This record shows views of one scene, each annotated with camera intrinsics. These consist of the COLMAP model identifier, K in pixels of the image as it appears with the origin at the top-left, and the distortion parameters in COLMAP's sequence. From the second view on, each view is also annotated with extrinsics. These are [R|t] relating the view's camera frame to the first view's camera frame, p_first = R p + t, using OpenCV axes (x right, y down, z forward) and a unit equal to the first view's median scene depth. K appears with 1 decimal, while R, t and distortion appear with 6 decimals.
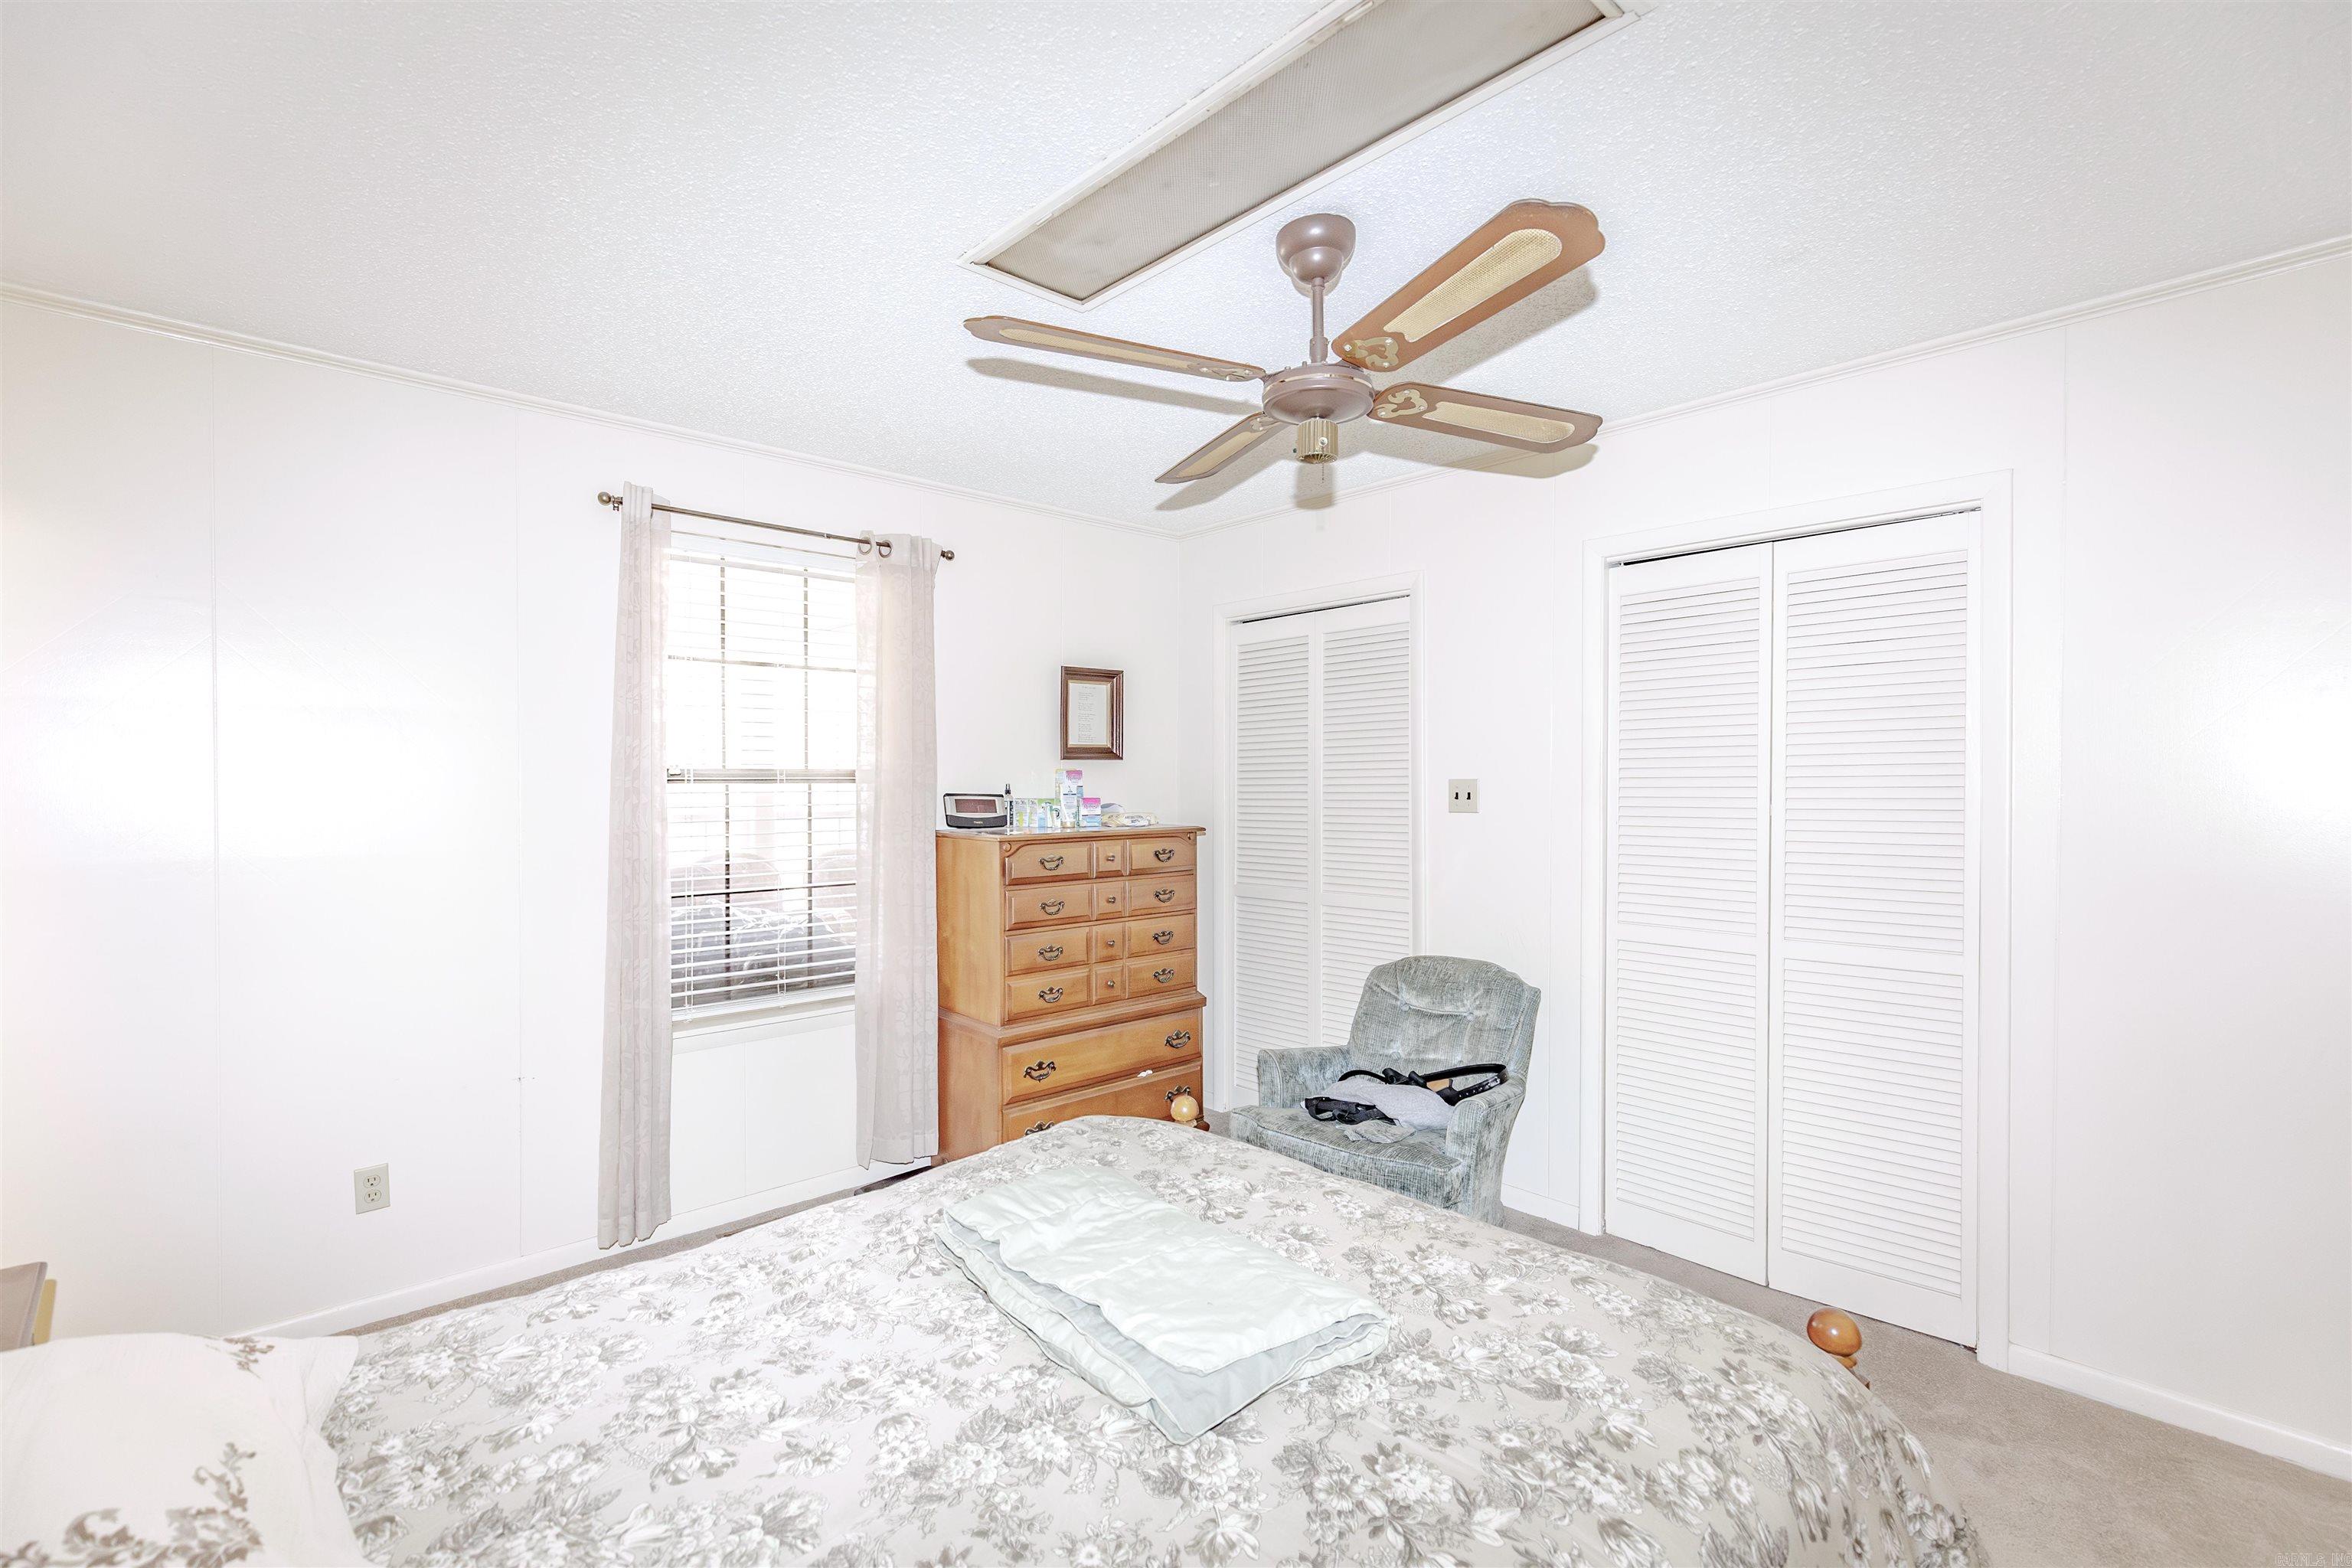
lens RADIAL K [[1068.2, 0, 1170.5], [0, 1068.2, 794.0], [0, 0, 1]] dist [0.000112, -0.000165]
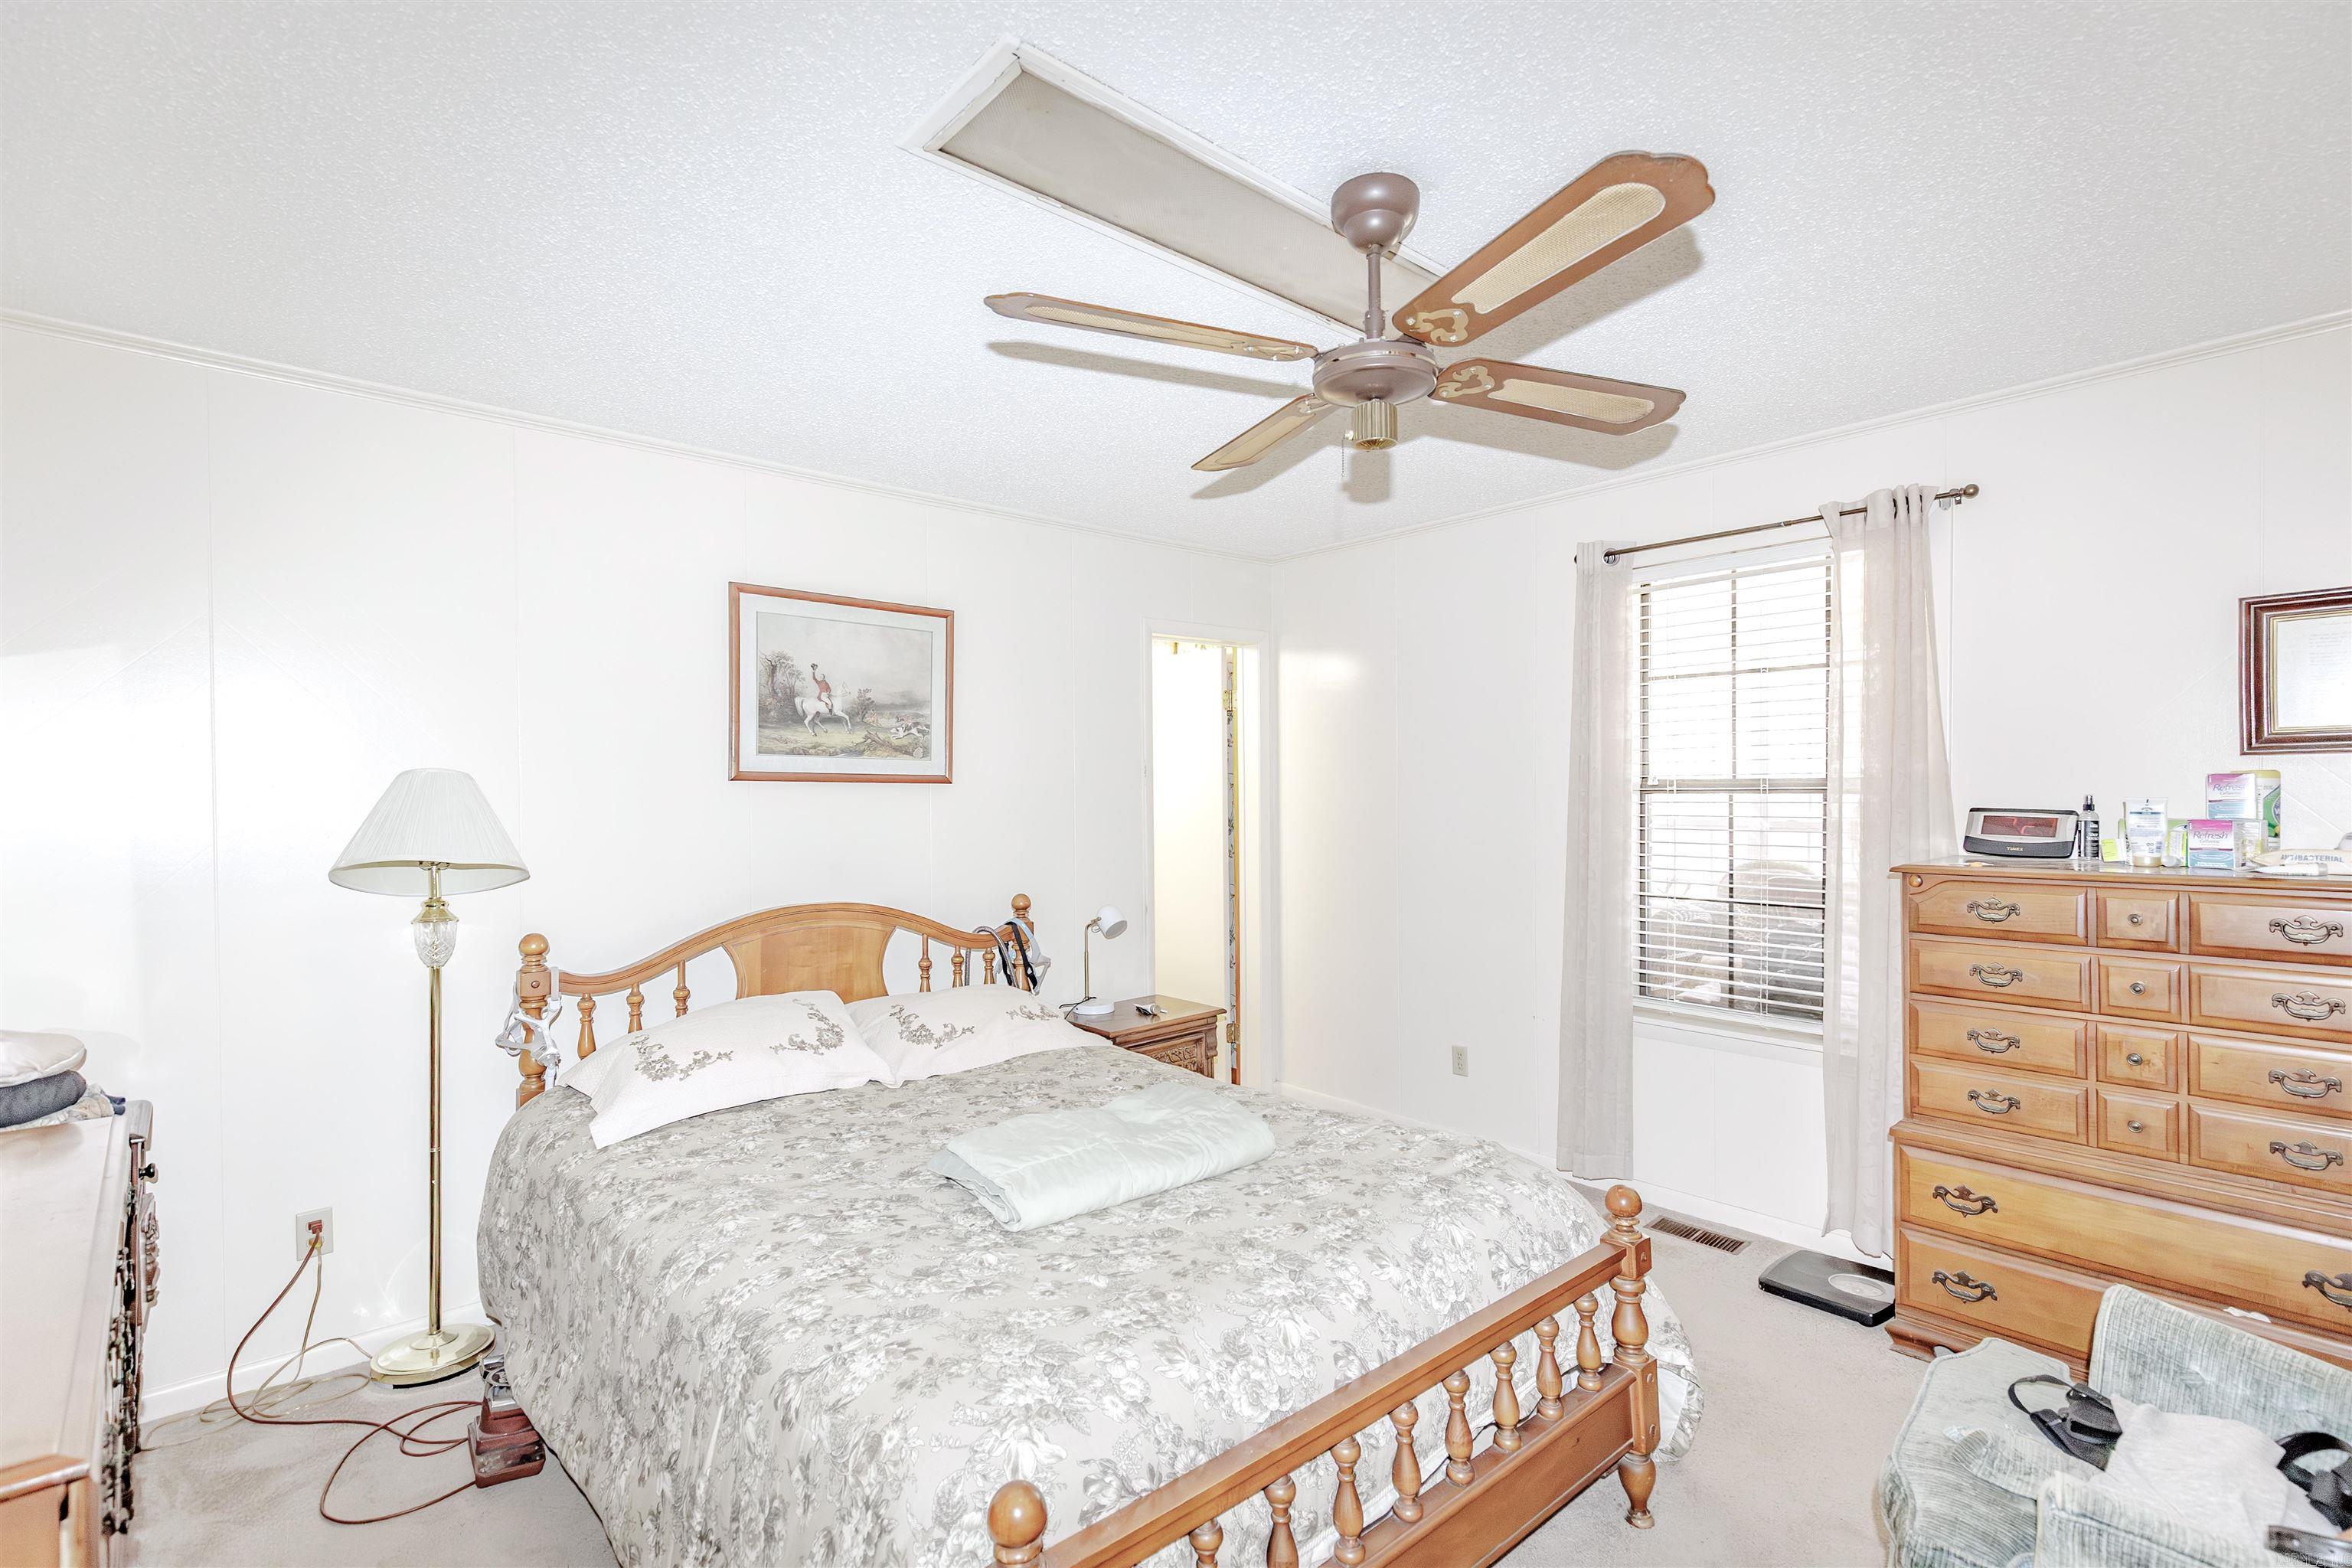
lens RADIAL K [[1100.1, 0, 1176.0], [0, 1100.1, 784.0], [0, 0, 1]] dist [-0.010635, -0.000239]
pose [[-0.033839, -0.001345, -0.999426, 1.076052], [-0.009106, 0.999958, -0.001038, -0.020641], [0.999386, 0.009065, -0.033850, 0.866411]]
